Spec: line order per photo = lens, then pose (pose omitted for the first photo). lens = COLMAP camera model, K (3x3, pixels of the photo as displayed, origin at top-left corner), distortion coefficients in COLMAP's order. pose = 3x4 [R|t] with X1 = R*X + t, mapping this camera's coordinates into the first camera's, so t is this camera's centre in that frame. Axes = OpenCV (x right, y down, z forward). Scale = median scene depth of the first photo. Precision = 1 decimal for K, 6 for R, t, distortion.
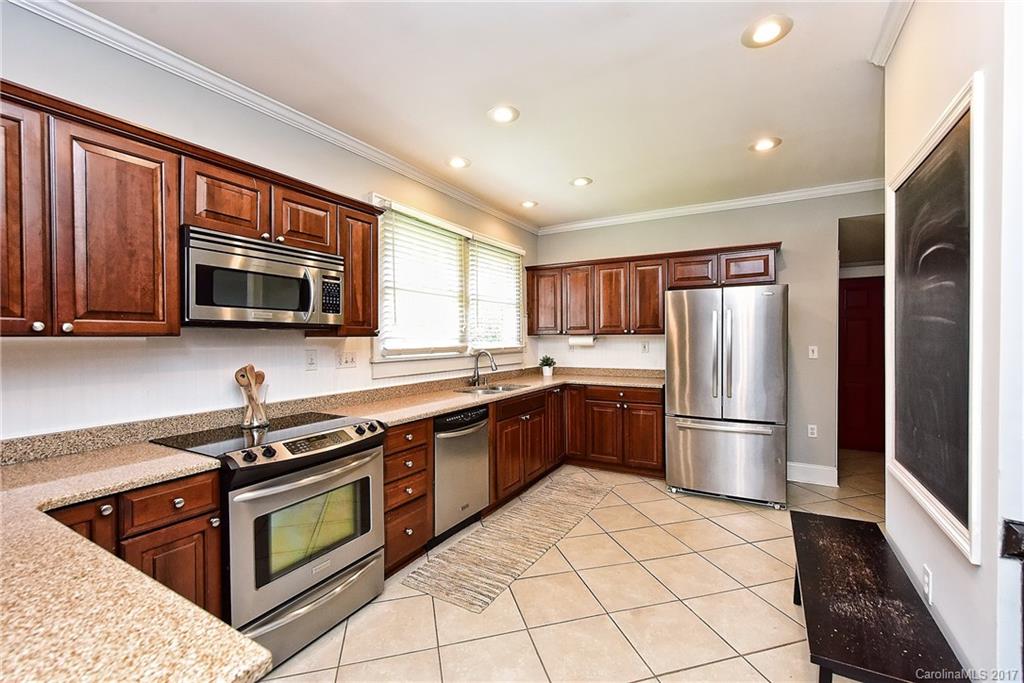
lens RADIAL K [[424.0, 0, 517.6], [0, 424.0, 339.3], [0, 0, 1]] dist [0.001109, -0.000122]
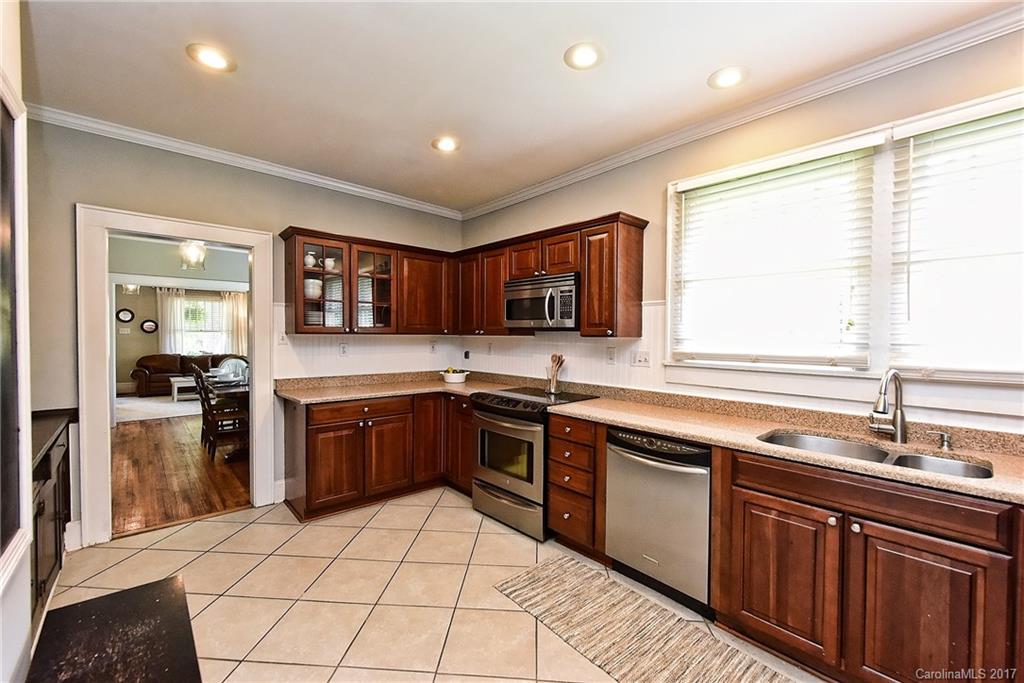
lens RADIAL K [[424.0, 0, 514.8], [0, 424.0, 340.2], [0, 0, 1]] dist [0.001109, -0.000122]
pose [[-0.317950, 0.013824, -0.948007, 0.796947], [-0.011116, 0.999771, 0.018307, -0.016330], [0.948042, 0.016359, -0.317723, 1.185643]]
